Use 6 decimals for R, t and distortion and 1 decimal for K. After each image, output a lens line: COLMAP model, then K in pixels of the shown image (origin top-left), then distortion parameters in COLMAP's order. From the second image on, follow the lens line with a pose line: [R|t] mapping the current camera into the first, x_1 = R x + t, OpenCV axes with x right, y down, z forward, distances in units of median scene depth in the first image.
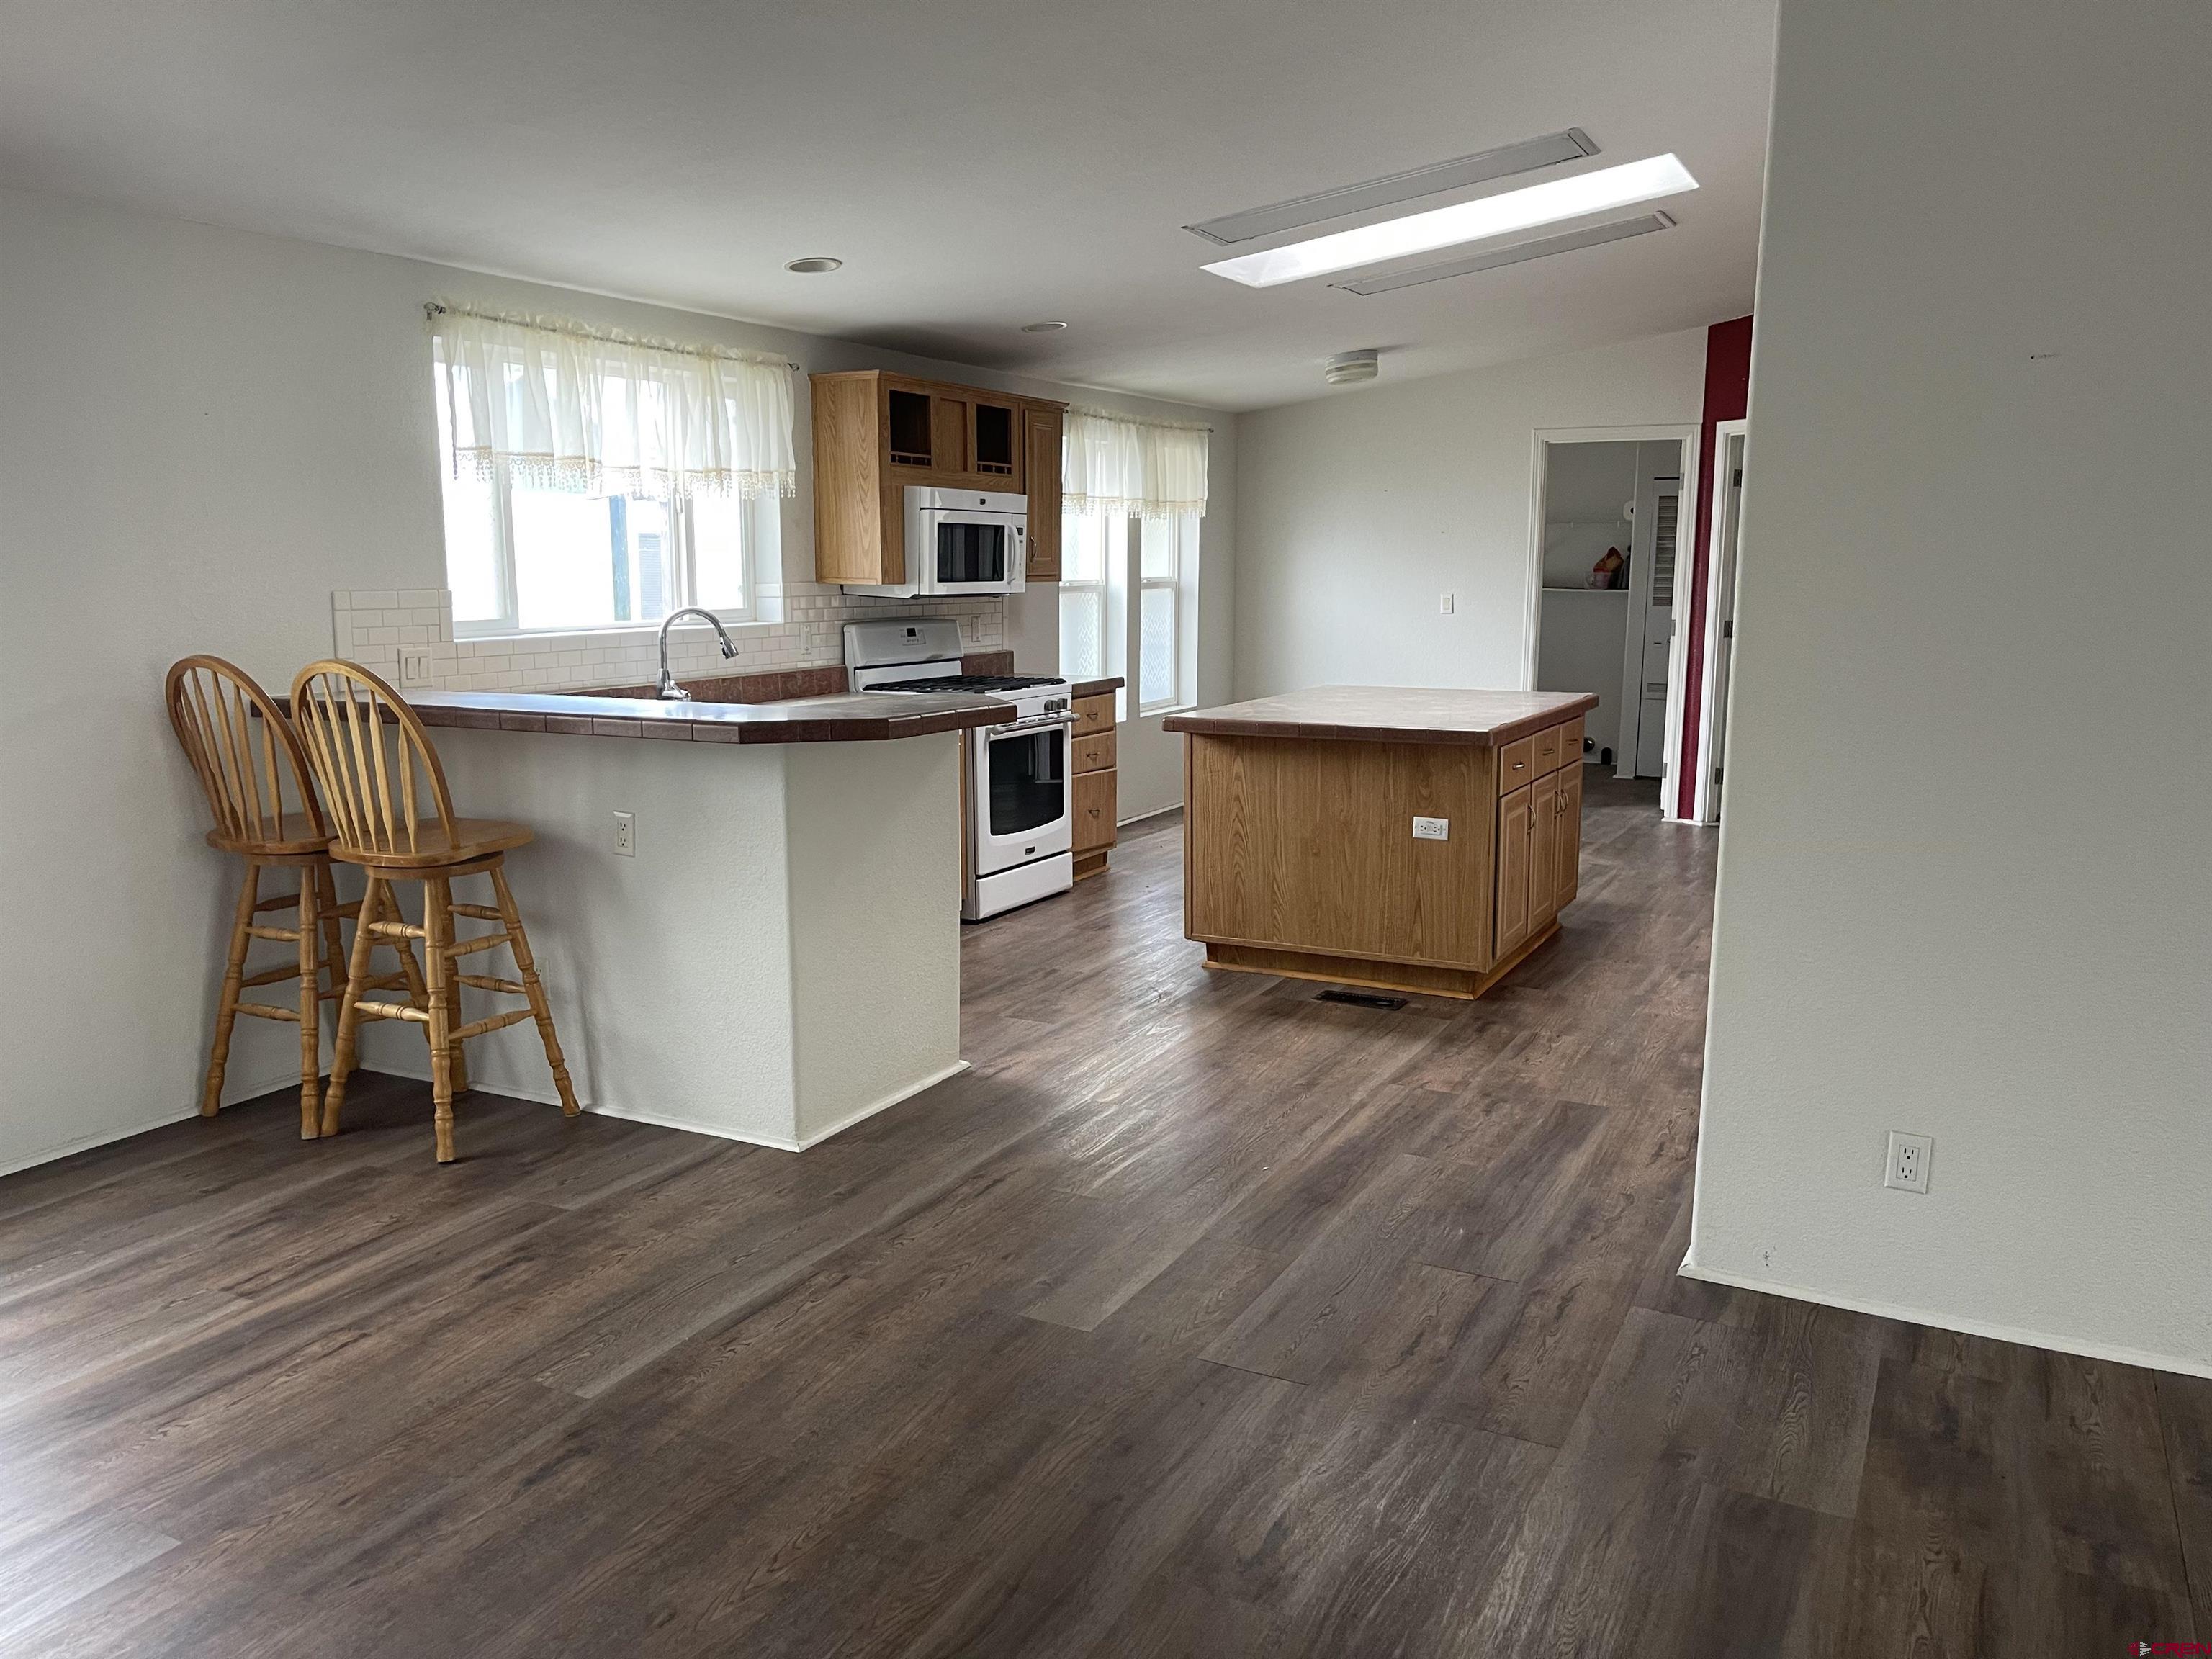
lens RADIAL K [[1658.3, 0, 1109.2], [0, 1658.3, 815.8], [0, 0, 1]] dist [0.060609, -0.098354]
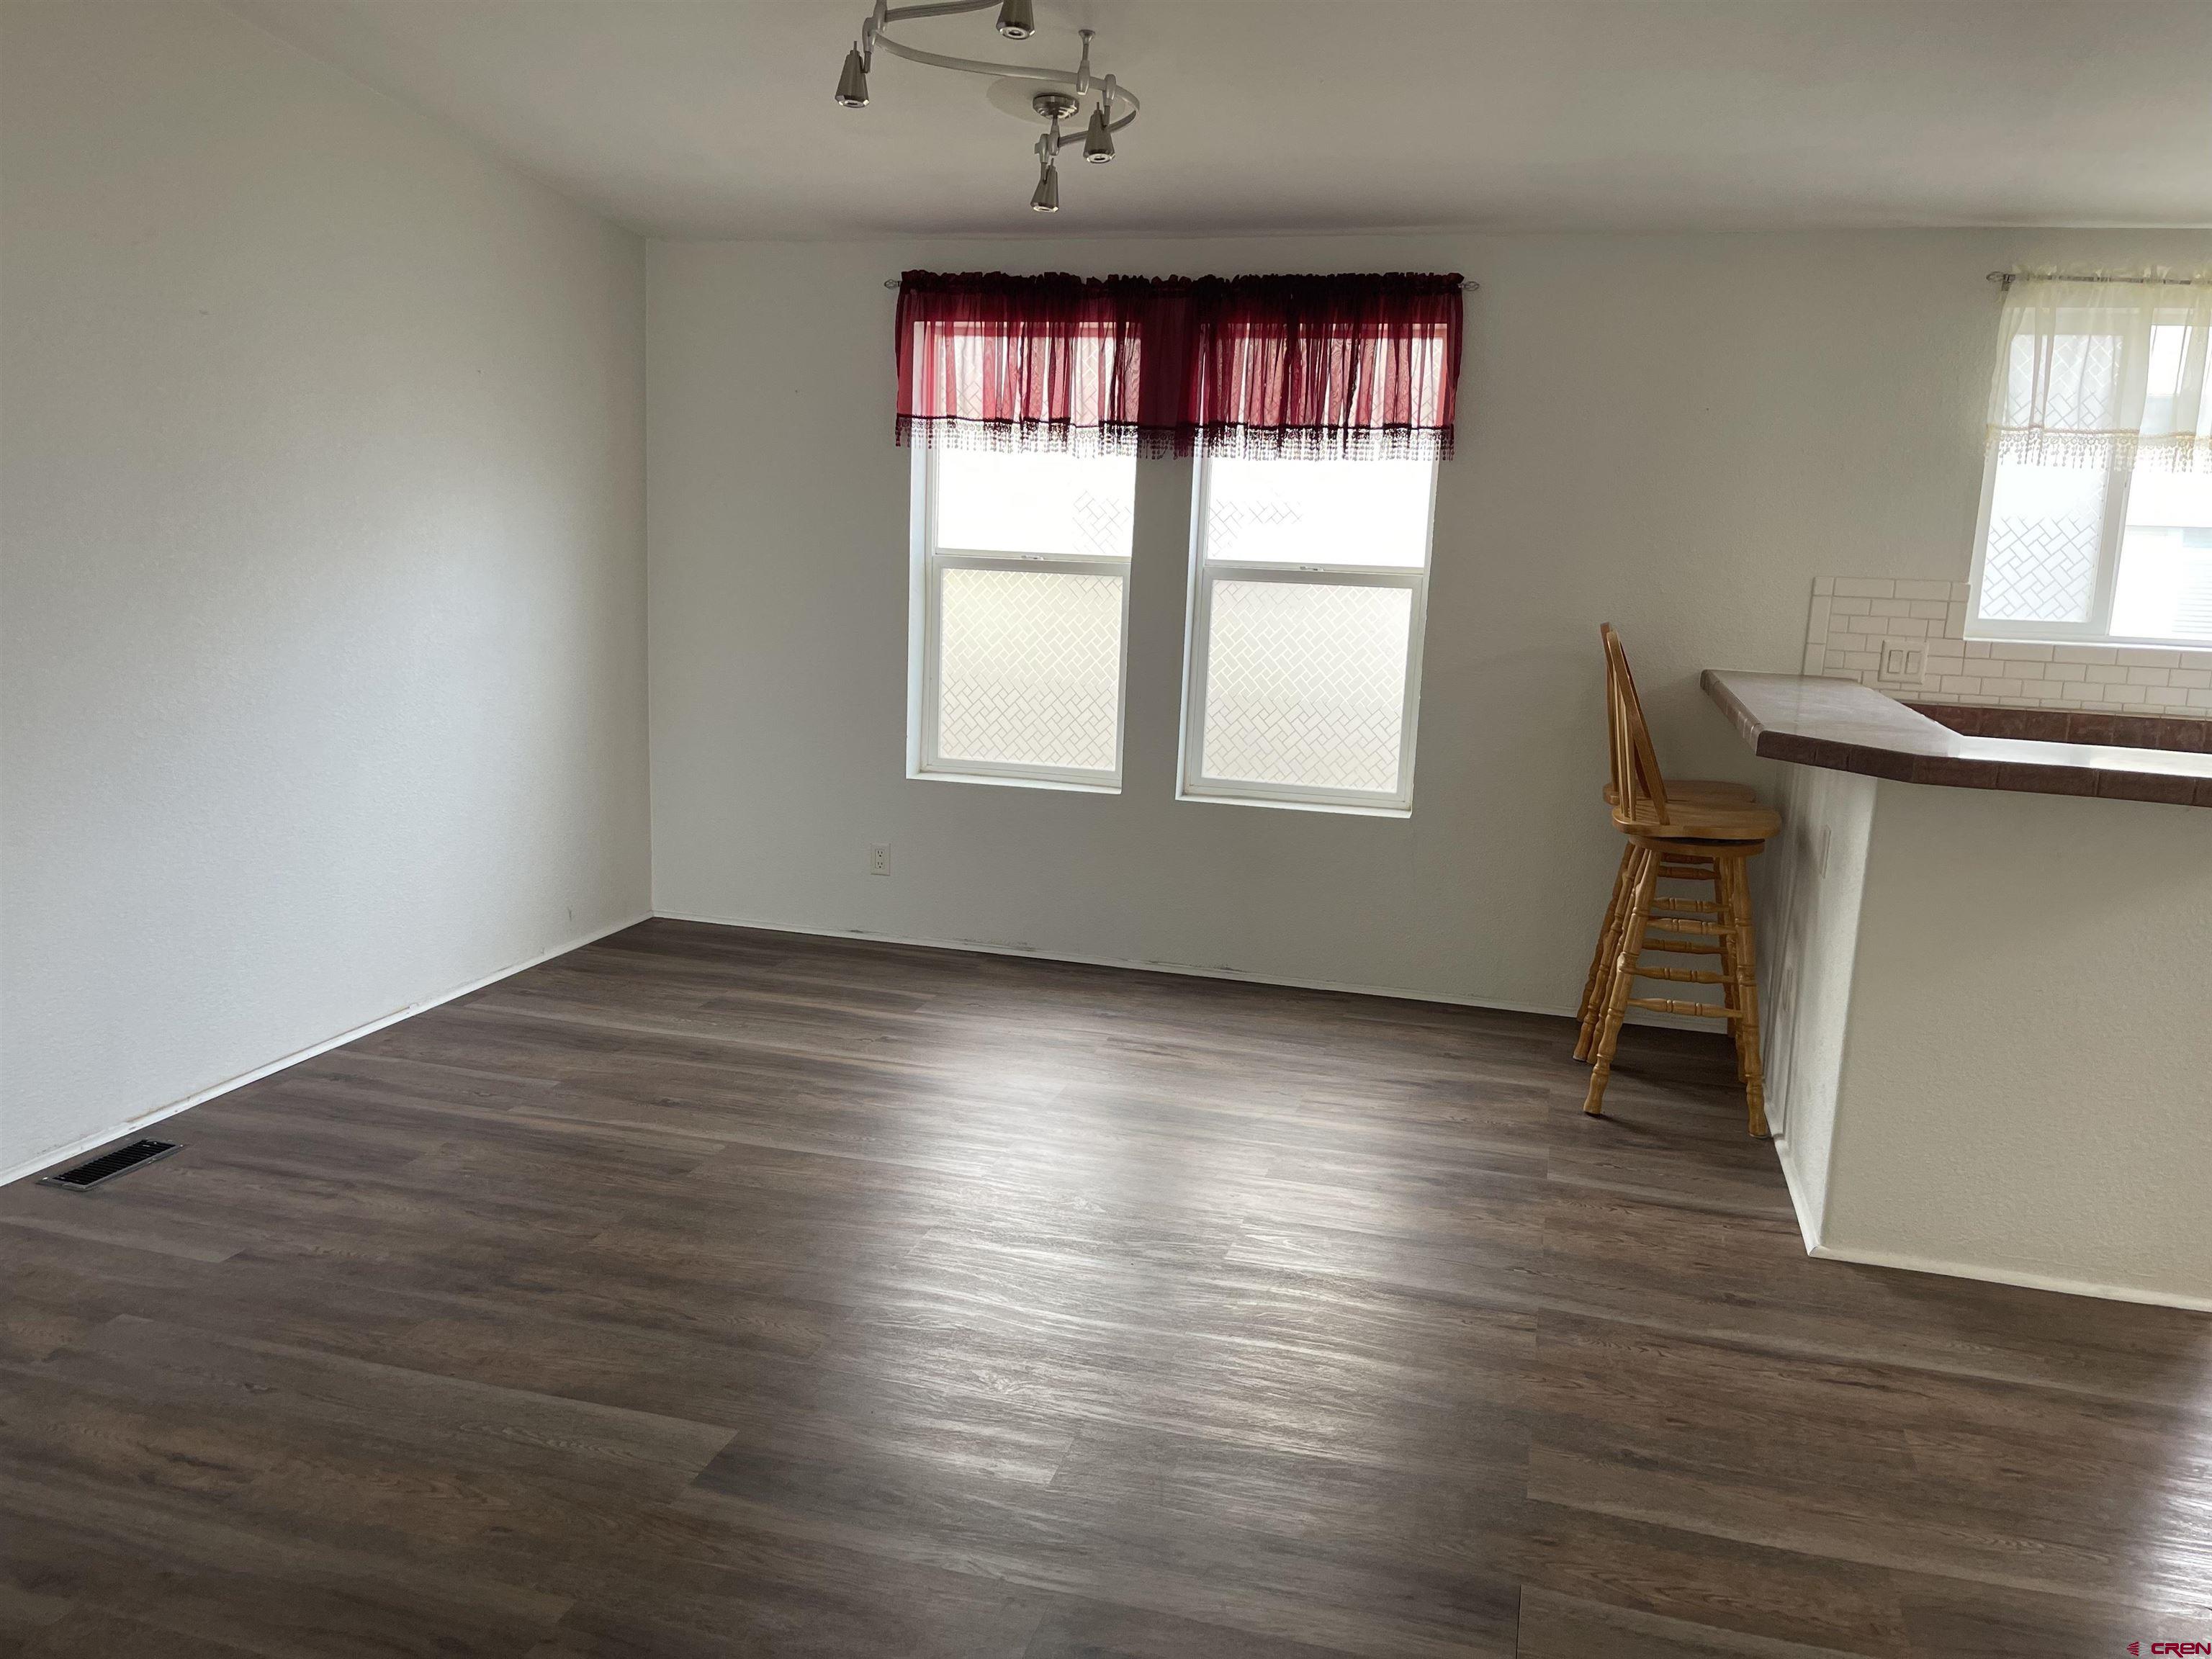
lens RADIAL K [[1658.3, 0, 1109.2], [0, 1658.3, 815.8], [0, 0, 1]] dist [0.060609, -0.098354]
pose [[0.207807, 0.187670, -0.959998, 0.340936], [-0.183543, 0.971472, 0.150182, -0.051382], [0.960796, 0.144993, 0.236324, 0.283373]]
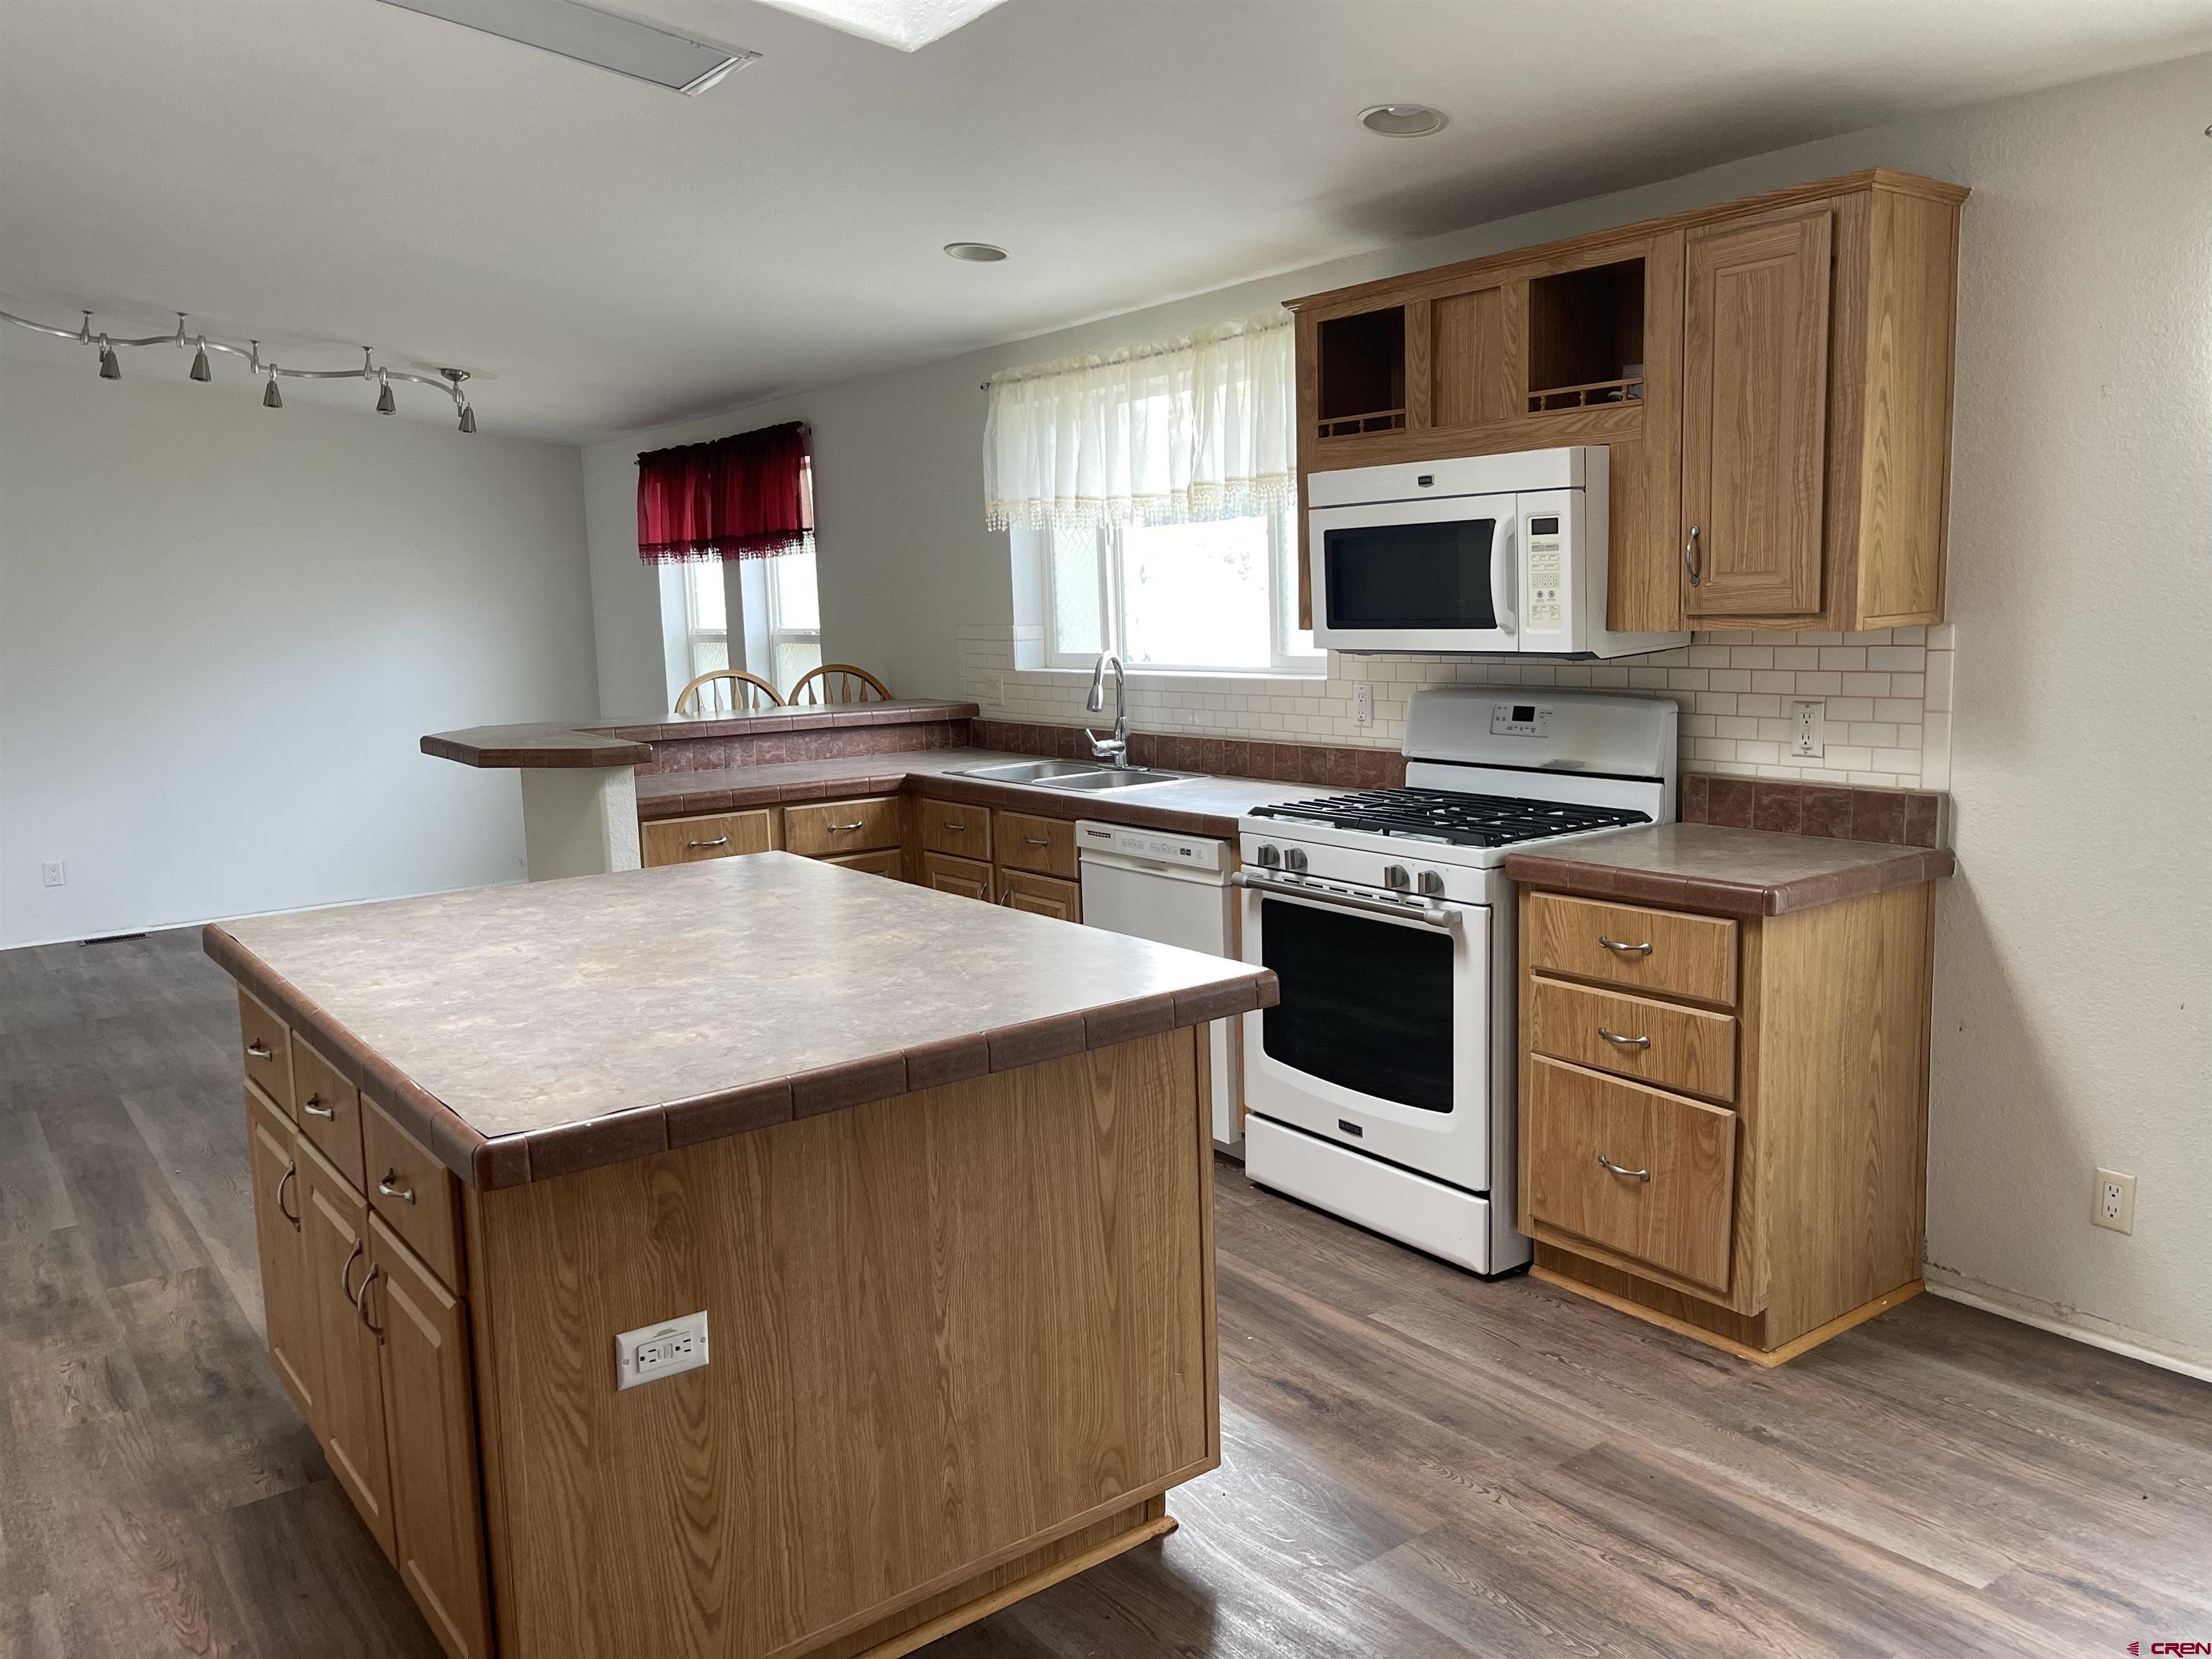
lens RADIAL K [[1658.3, 0, 1109.2], [0, 1658.3, 815.8], [0, 0, 1]] dist [0.060609, -0.098354]
pose [[-0.429254, 0.139369, -0.892366, 0.513511], [-0.104125, 0.973799, 0.202174, -0.202372], [0.897161, 0.179702, -0.403495, 1.273992]]
